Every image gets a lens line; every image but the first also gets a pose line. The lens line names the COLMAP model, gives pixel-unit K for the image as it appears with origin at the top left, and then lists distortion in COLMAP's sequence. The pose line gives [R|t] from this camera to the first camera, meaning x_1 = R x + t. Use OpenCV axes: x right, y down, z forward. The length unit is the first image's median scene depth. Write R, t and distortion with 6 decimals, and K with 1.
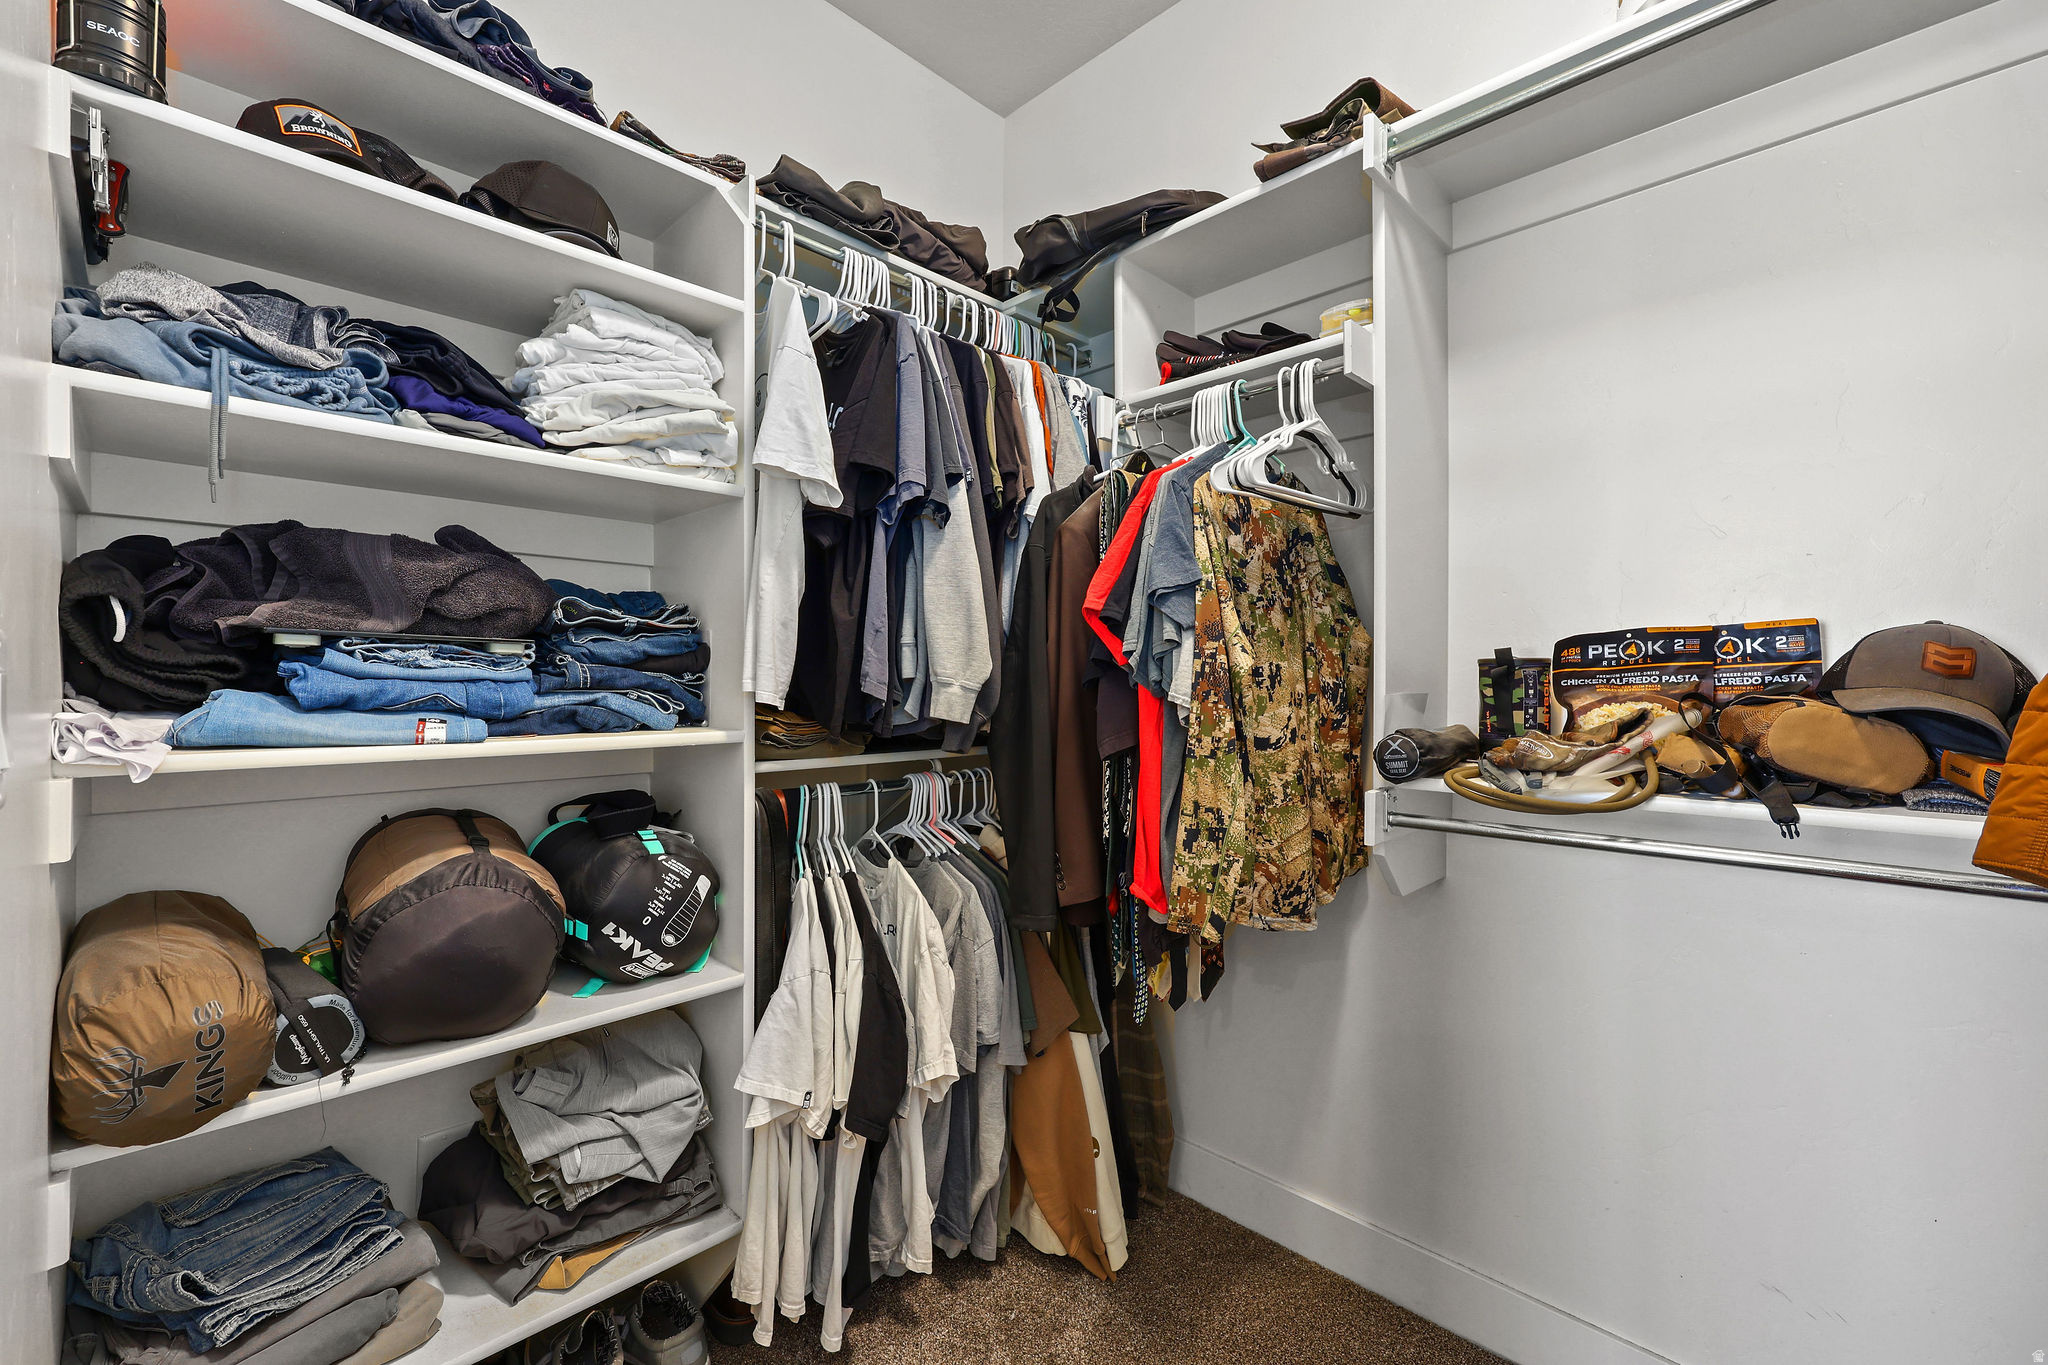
lens RADIAL K [[819.2, 0, 1024.0], [0, 819.2, 682.5], [0, 0, 1]] dist [0.000507, 0.000260]
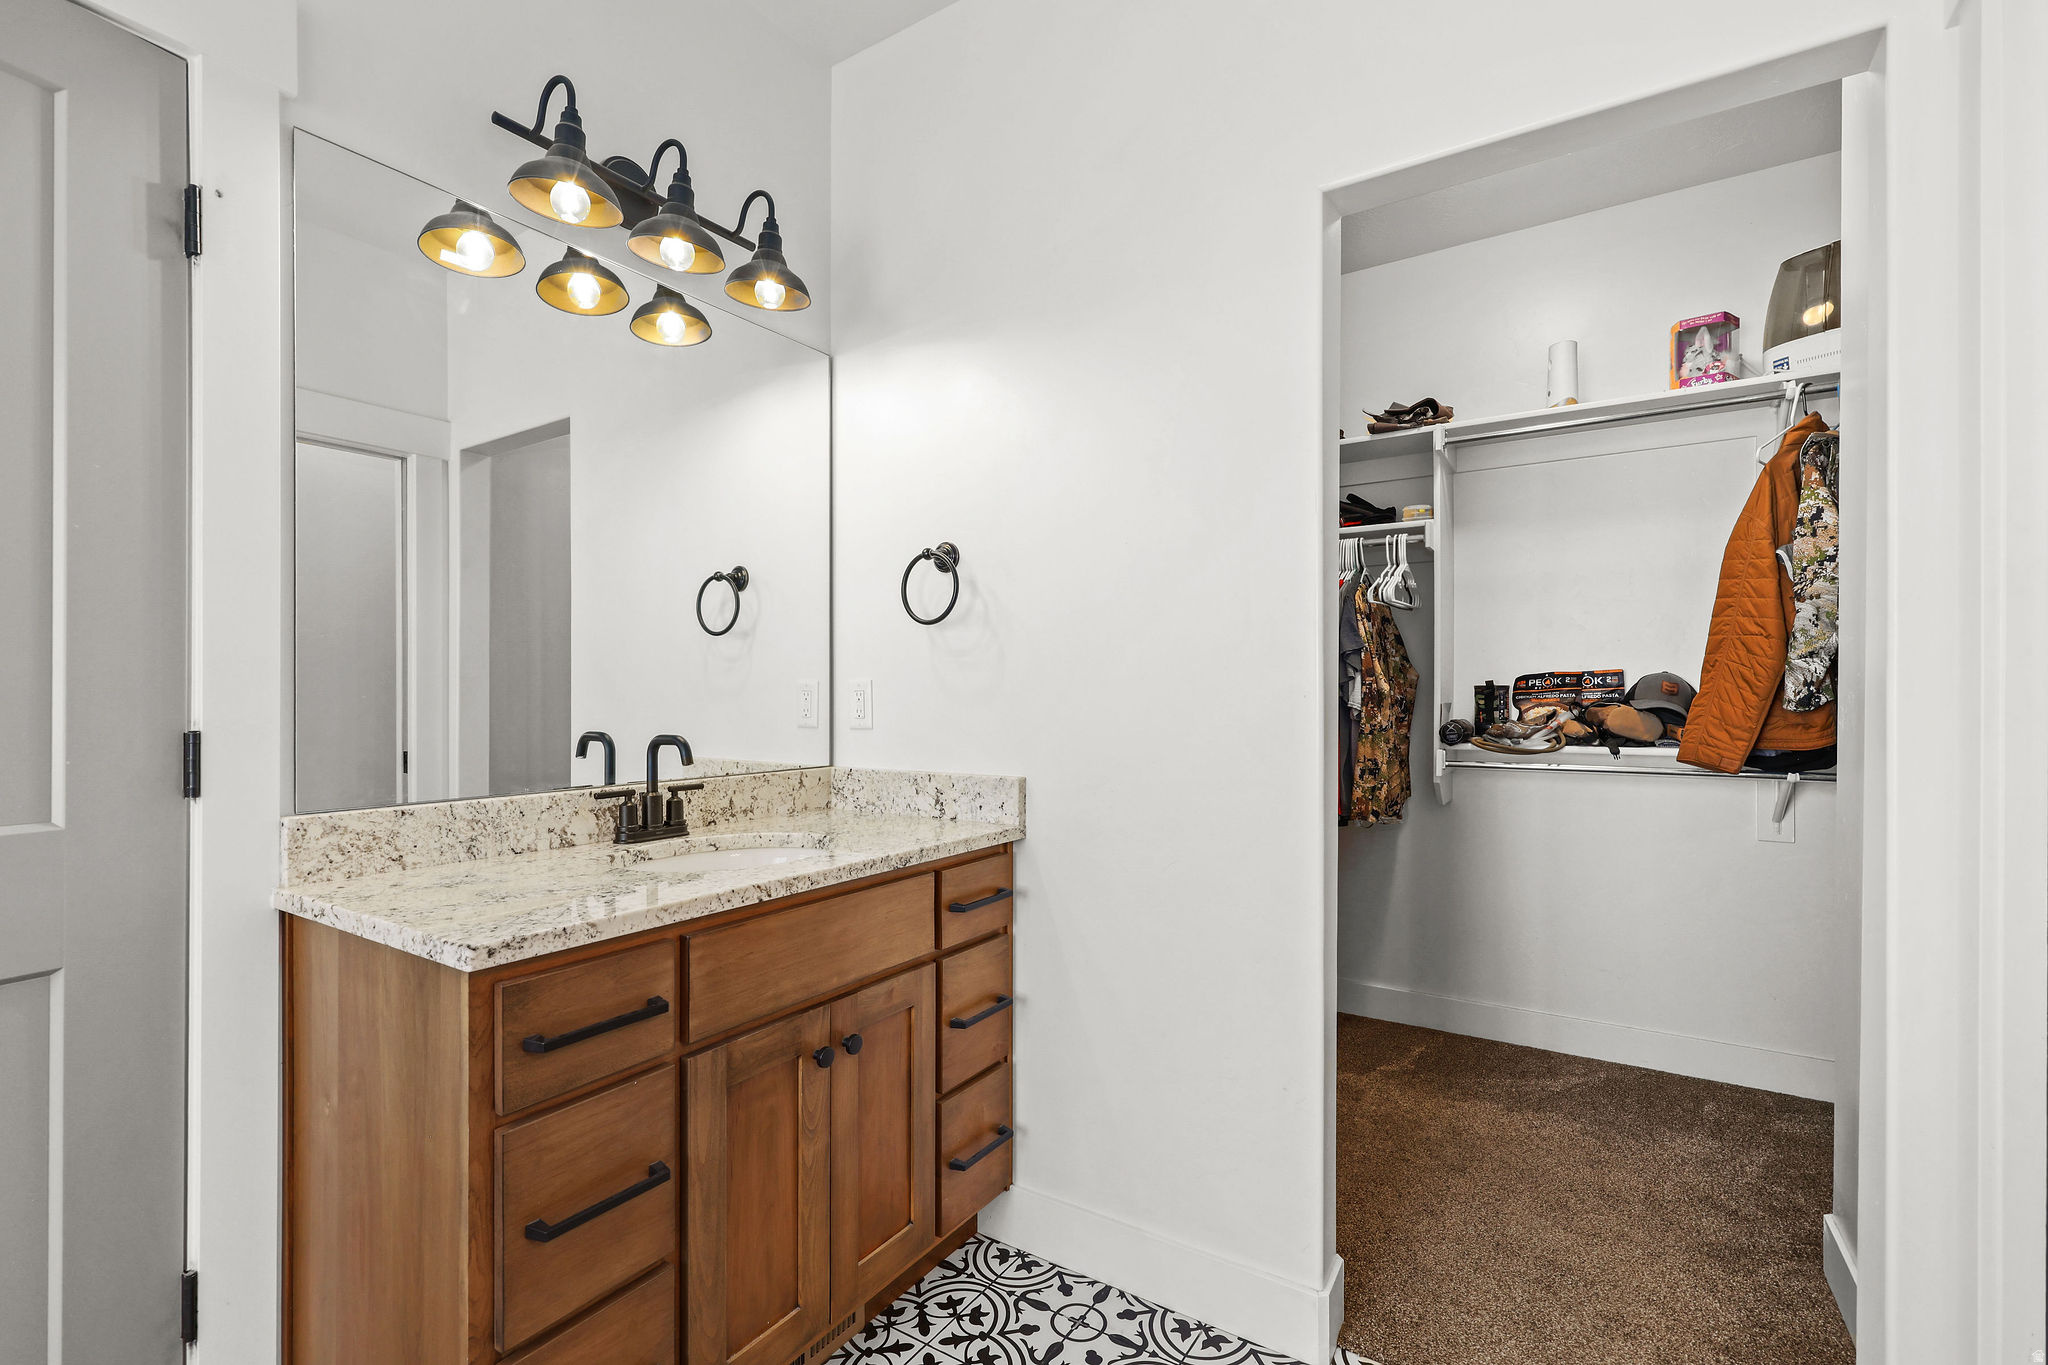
lens RADIAL K [[936.8, 0, 976.8], [0, 936.8, 700.2], [0, 0, 1]] dist [0.002007, 0.000250]
pose [[0.979442, -0.001647, 0.201719, -1.220214], [0.000963, 0.999993, 0.003492, -0.002223], [-0.201723, -0.003226, 0.979437, -1.103806]]
